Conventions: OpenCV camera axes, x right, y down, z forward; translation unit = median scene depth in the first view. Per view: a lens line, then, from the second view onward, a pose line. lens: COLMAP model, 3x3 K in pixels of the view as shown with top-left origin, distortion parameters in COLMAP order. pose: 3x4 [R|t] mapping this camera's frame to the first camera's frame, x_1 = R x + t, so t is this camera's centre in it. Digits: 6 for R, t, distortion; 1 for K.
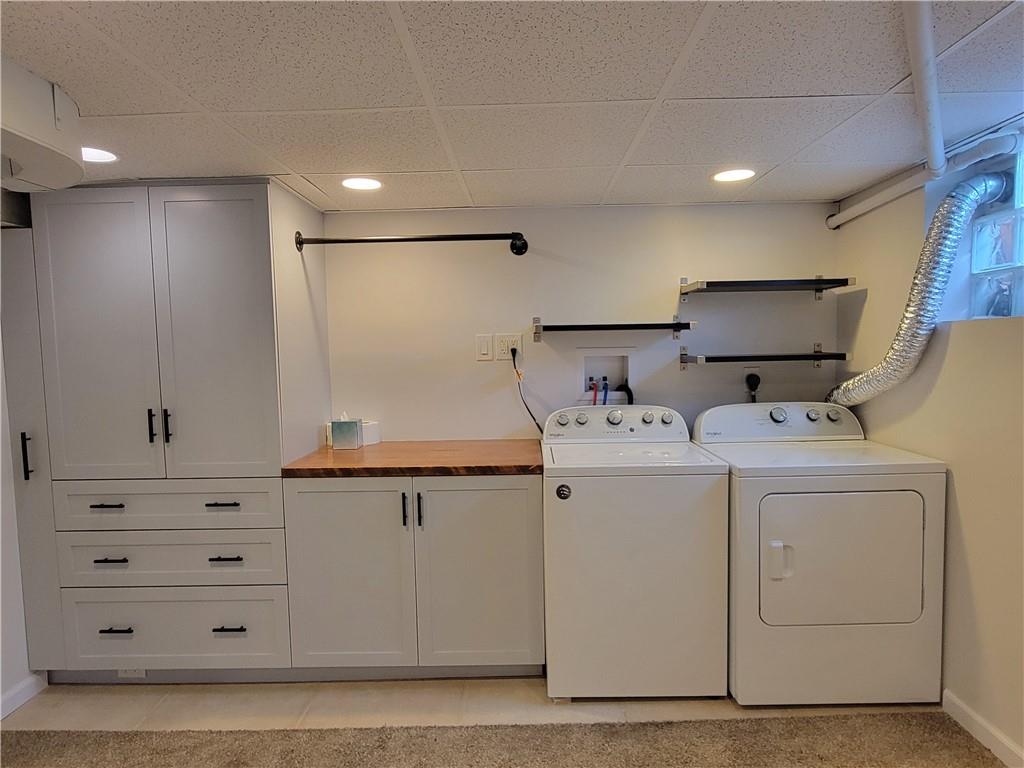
lens RADIAL K [[594.0, 0, 518.1], [0, 594.0, 383.3], [0, 0, 1]] dist [-0.005341, 0.001996]
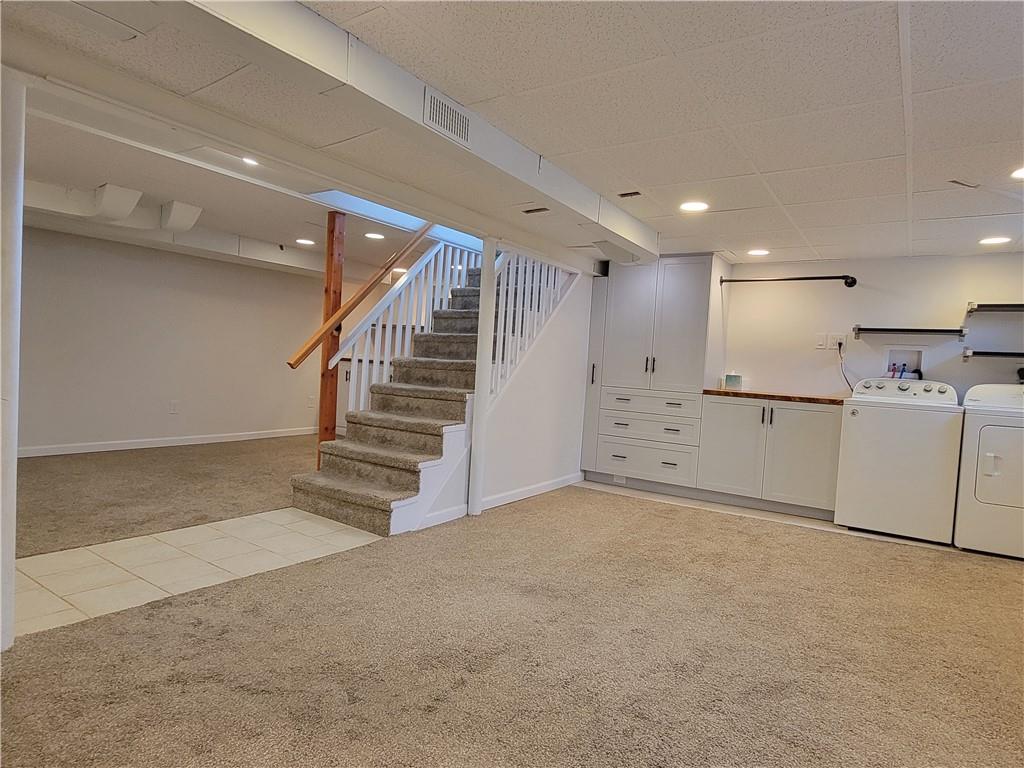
lens RADIAL K [[594.0, 0, 512.9], [0, 594.0, 389.3], [0, 0, 1]] dist [-0.005341, 0.001996]
pose [[0.830577, 0.092582, -0.549154, 0.181753], [-0.109192, 0.994018, 0.002432, 0.197171], [0.546094, 0.057943, 0.835717, -1.045572]]
